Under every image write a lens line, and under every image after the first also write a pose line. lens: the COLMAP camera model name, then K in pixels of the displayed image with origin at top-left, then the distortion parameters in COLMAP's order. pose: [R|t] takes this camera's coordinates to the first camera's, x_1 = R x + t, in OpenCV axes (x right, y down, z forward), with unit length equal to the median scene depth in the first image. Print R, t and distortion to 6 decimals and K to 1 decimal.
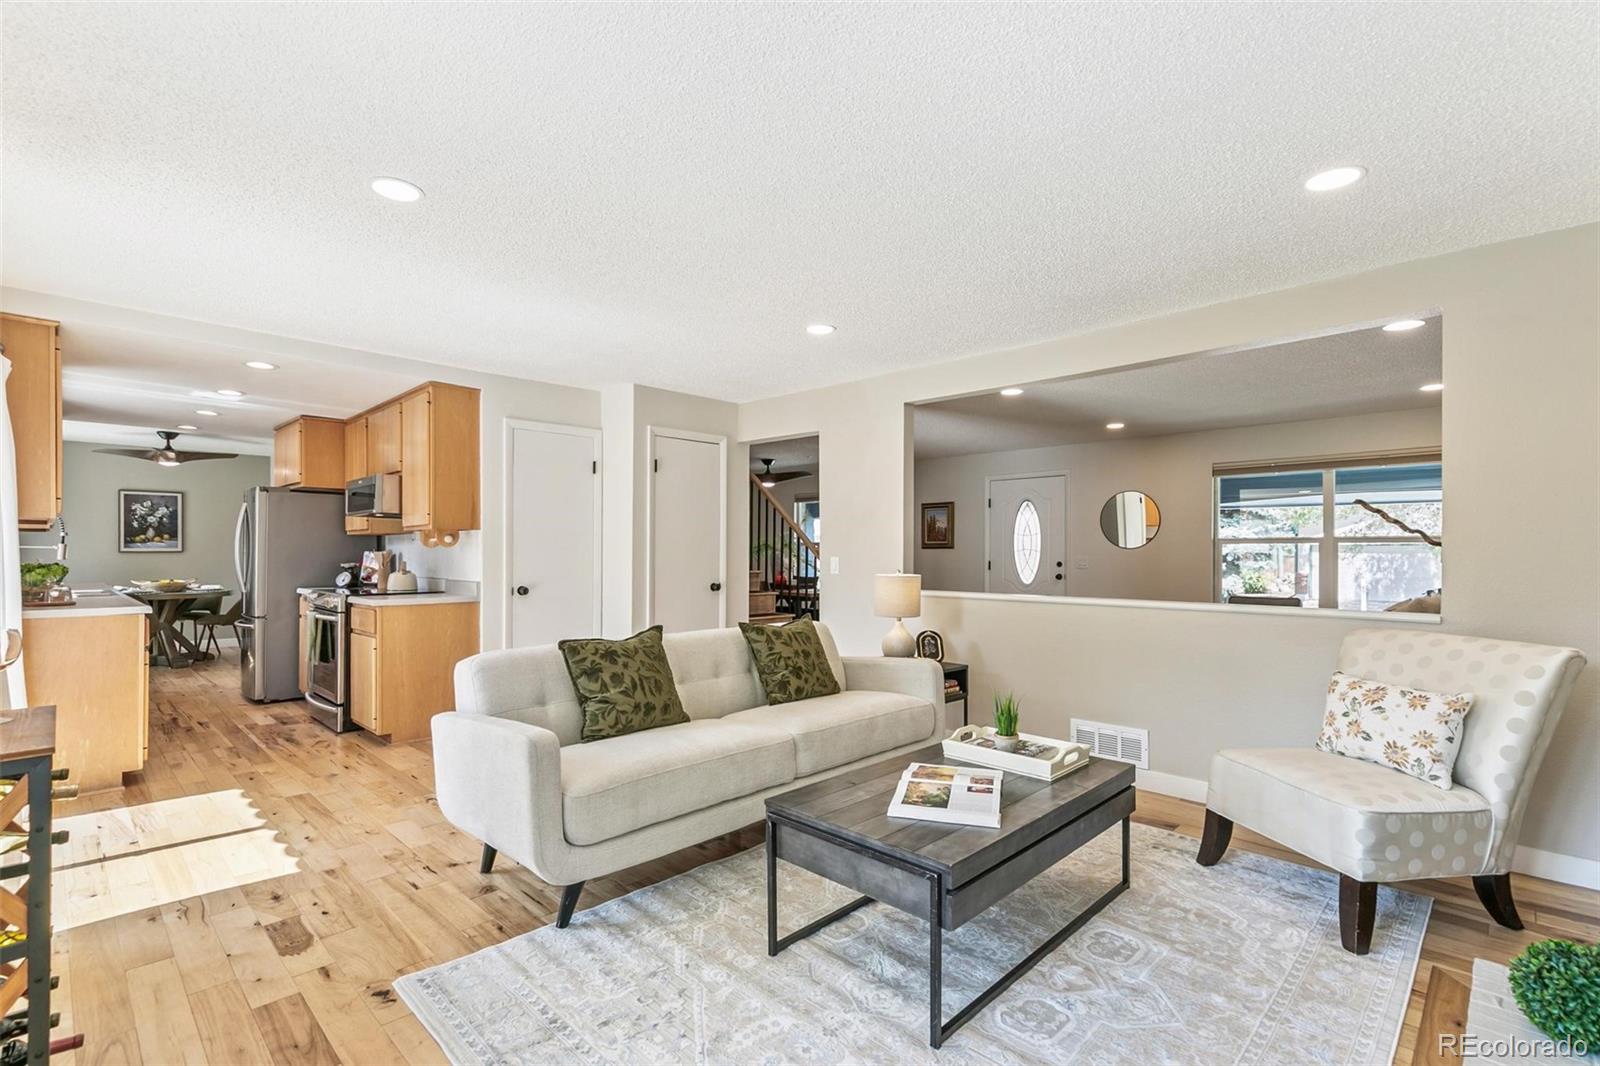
lens RADIAL K [[746.0, 0, 805.6], [0, 746.0, 560.1], [0, 0, 1]] dist [0.014898, -0.003236]
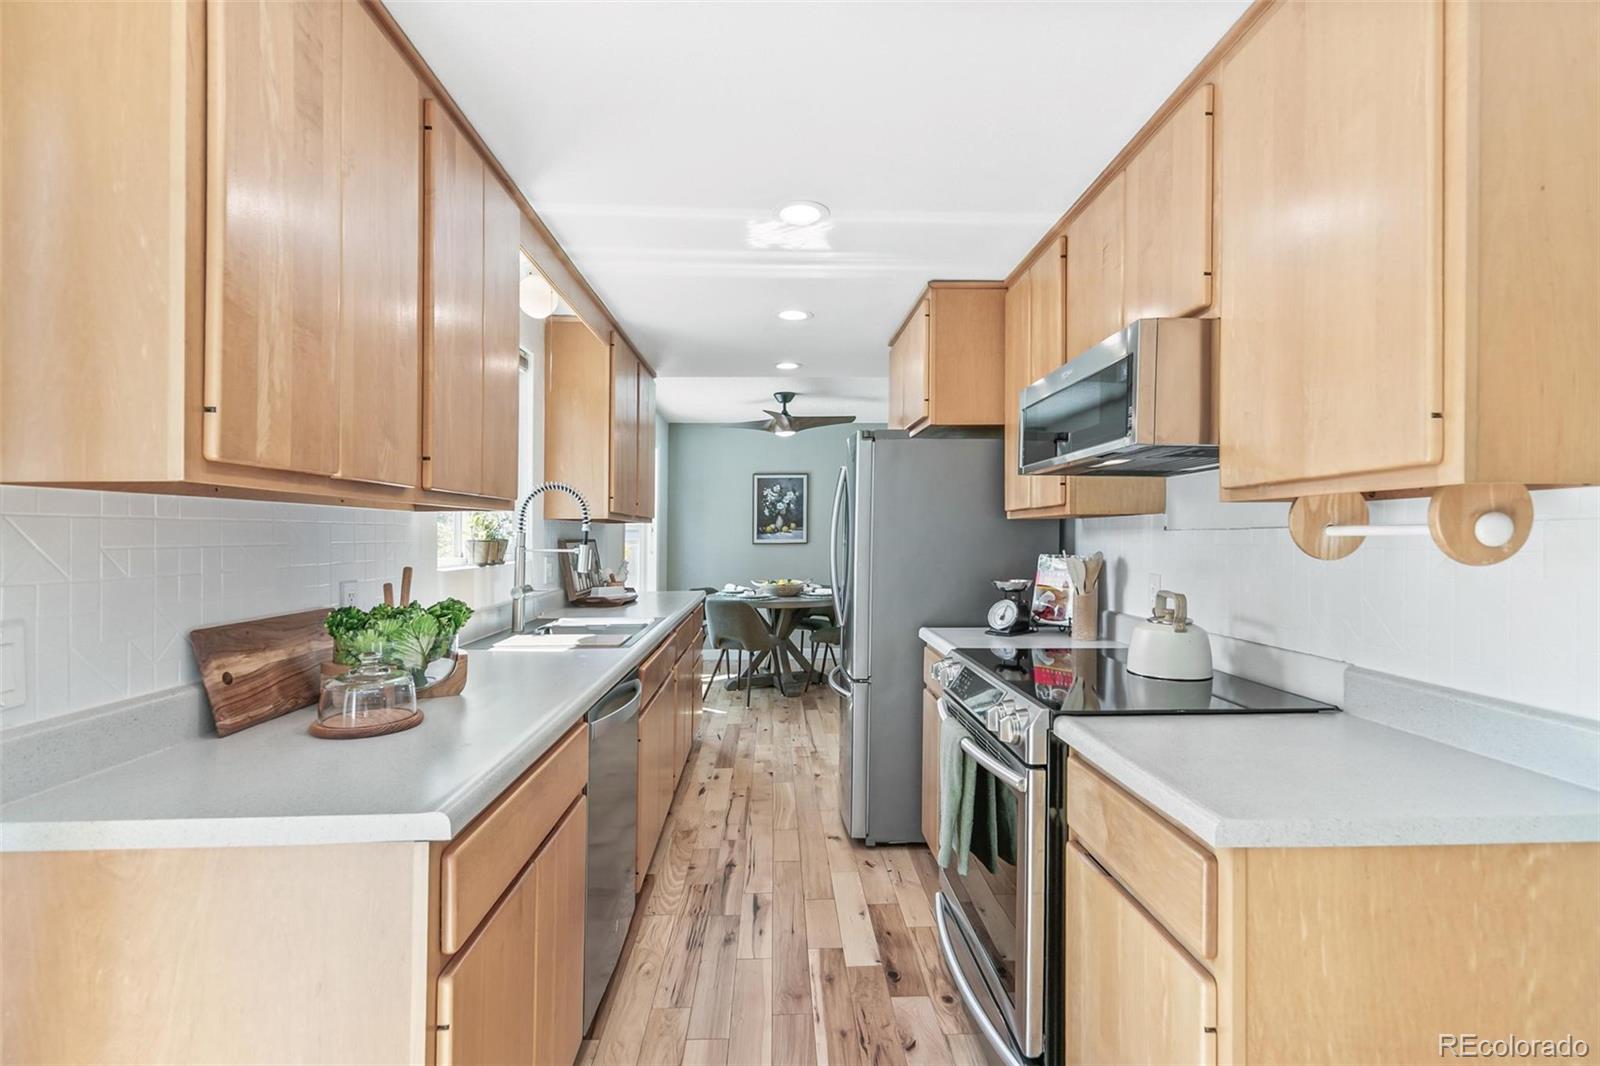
lens RADIAL K [[746.0, 0, 806.1], [0, 746.0, 542.2], [0, 0, 1]] dist [0.014898, -0.003236]
pose [[0.733870, 0.001012, -0.679290, -0.304346], [-0.000120, 0.999999, 0.001360, -0.015952], [0.679290, -0.000917, 0.733869, 0.448958]]
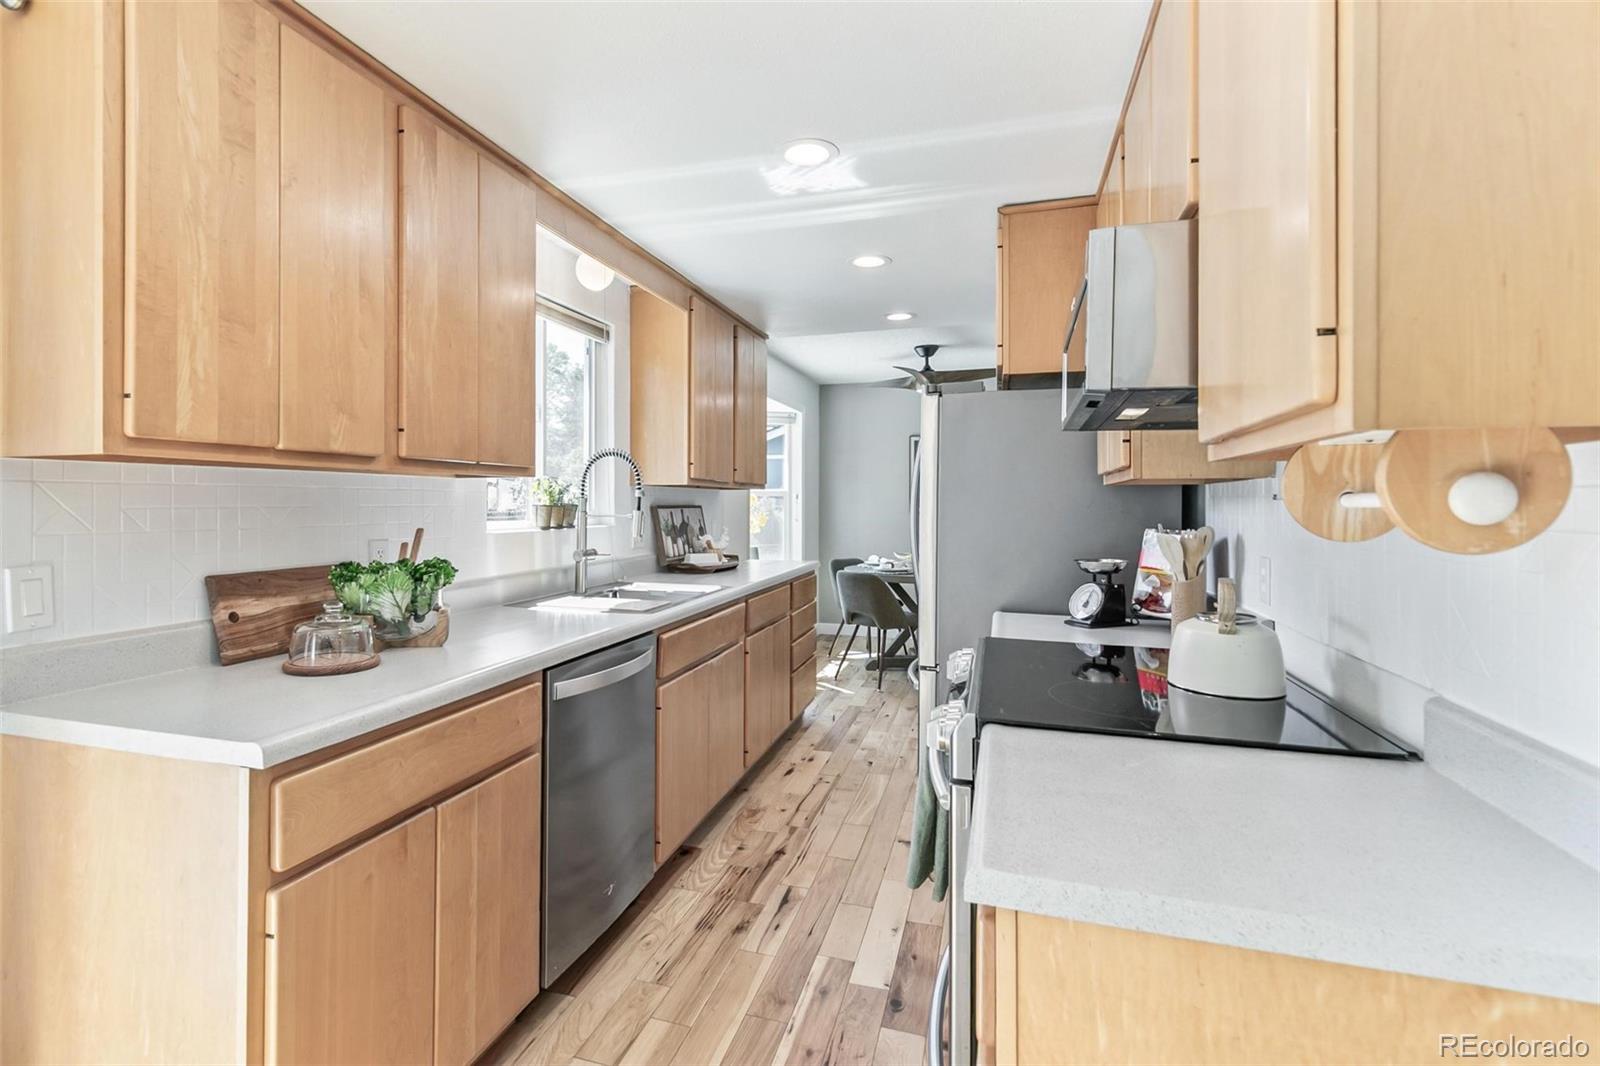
lens RADIAL K [[792.2, 0, 739.7], [0, 792.2, 506.7], [0, 0, 1]] dist [0.006533, 0.001075]
pose [[0.445721, 0.003908, -0.895163, -0.258880], [-0.010669, 0.999943, -0.000947, -0.016222], [0.895108, 0.009972, 0.445737, 0.514808]]
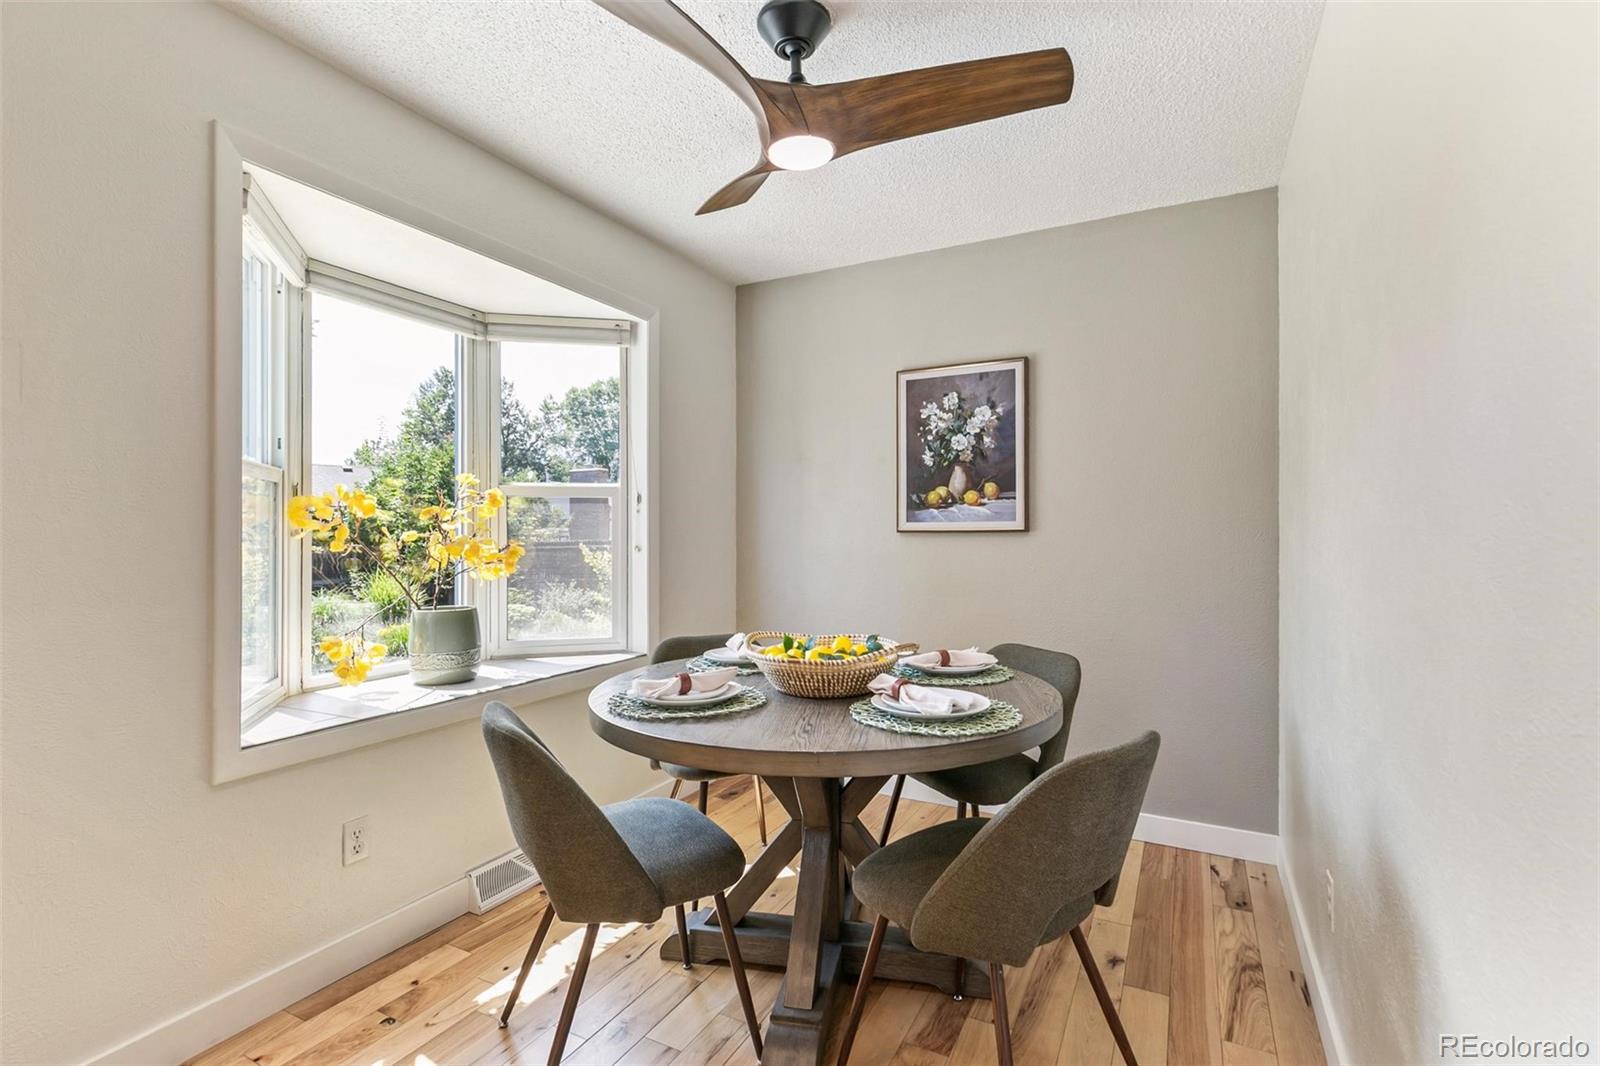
lens RADIAL K [[746.0, 0, 800.3], [0, 746.0, 529.7], [0, 0, 1]] dist [0.014898, -0.003236]
pose [[0.303221, -0.004544, -0.952910, -0.629696], [-0.006104, 0.999959, -0.006711, -0.010691], [0.952901, 0.007851, 0.303180, 0.936798]]
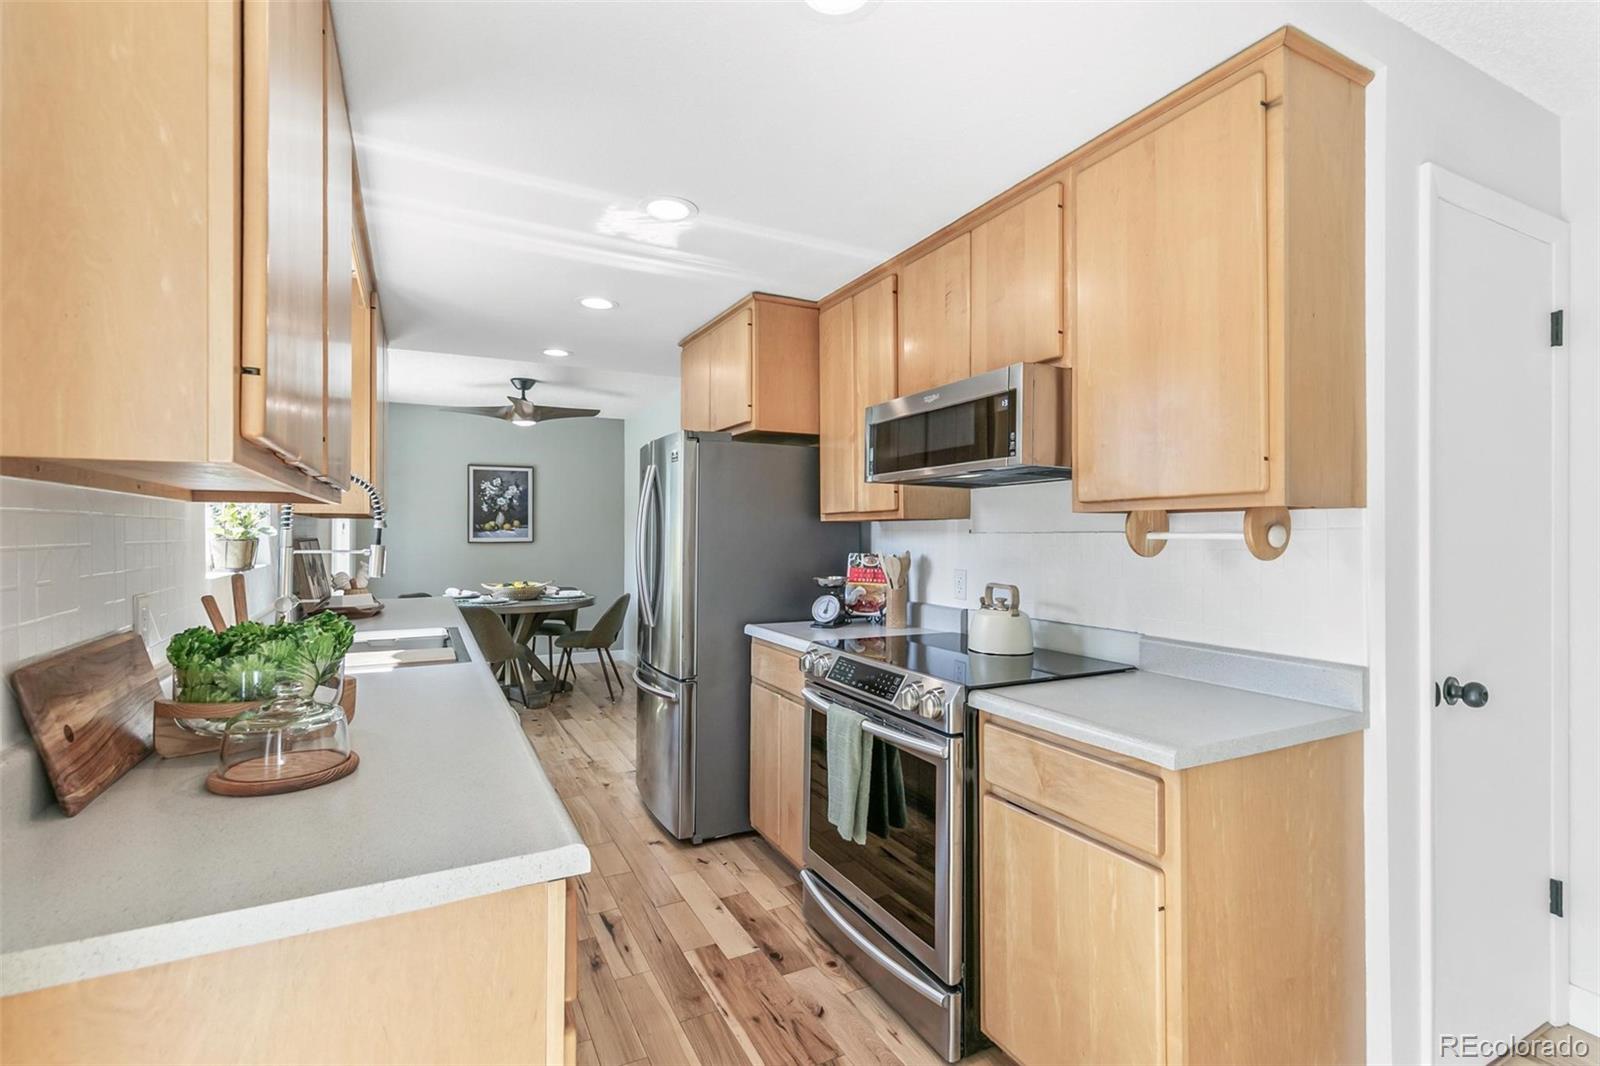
lens RADIAL K [[746.0, 0, 819.8], [0, 746.0, 538.2], [0, 0, 1]] dist [0.014898, -0.003236]
pose [[0.956009, 0.002243, -0.293328, -0.367489], [-0.003231, 0.999991, -0.002884, -0.016510], [0.293319, 0.003705, 0.956008, 0.401183]]
